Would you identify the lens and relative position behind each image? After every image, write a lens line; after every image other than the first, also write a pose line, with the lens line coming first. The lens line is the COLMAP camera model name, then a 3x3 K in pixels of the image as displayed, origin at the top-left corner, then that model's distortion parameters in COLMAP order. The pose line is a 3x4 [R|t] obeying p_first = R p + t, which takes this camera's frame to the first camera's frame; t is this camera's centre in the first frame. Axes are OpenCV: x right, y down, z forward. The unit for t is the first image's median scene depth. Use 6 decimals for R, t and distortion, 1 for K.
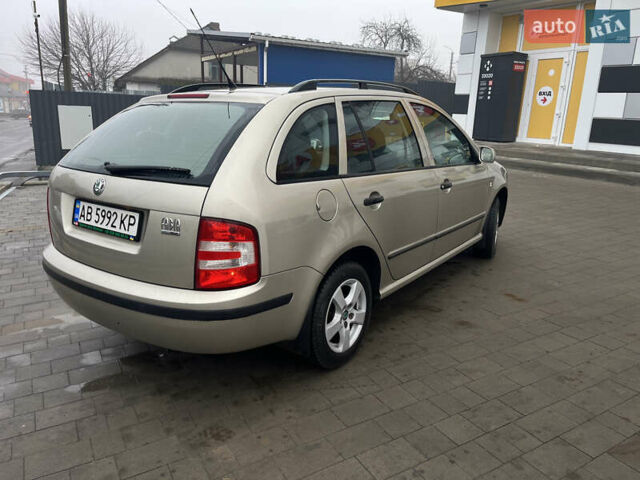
lens RADIAL K [[476.2, 0, 323.5], [0, 476.2, 240.6], [0, 0, 1]] dist [0.083886, -0.104559]
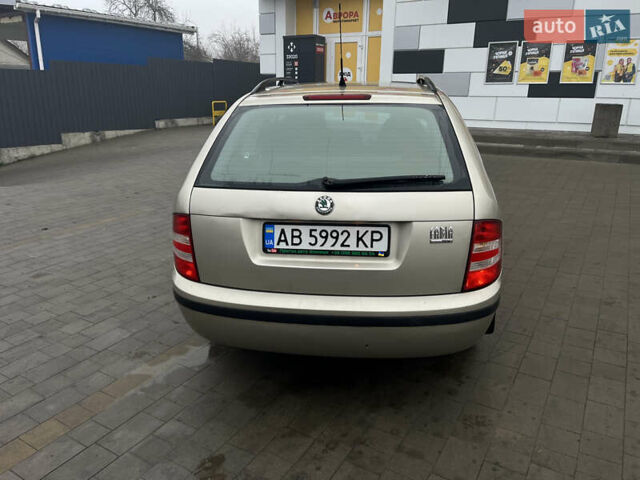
lens RADIAL K [[476.2, 0, 323.5], [0, 476.2, 240.6], [0, 0, 1]] dist [0.083886, -0.104559]
pose [[0.878671, -0.162451, 0.448940, -0.153549], [0.142149, 0.986702, 0.078827, -0.020436], [-0.455775, -0.005447, 0.890078, 0.035042]]
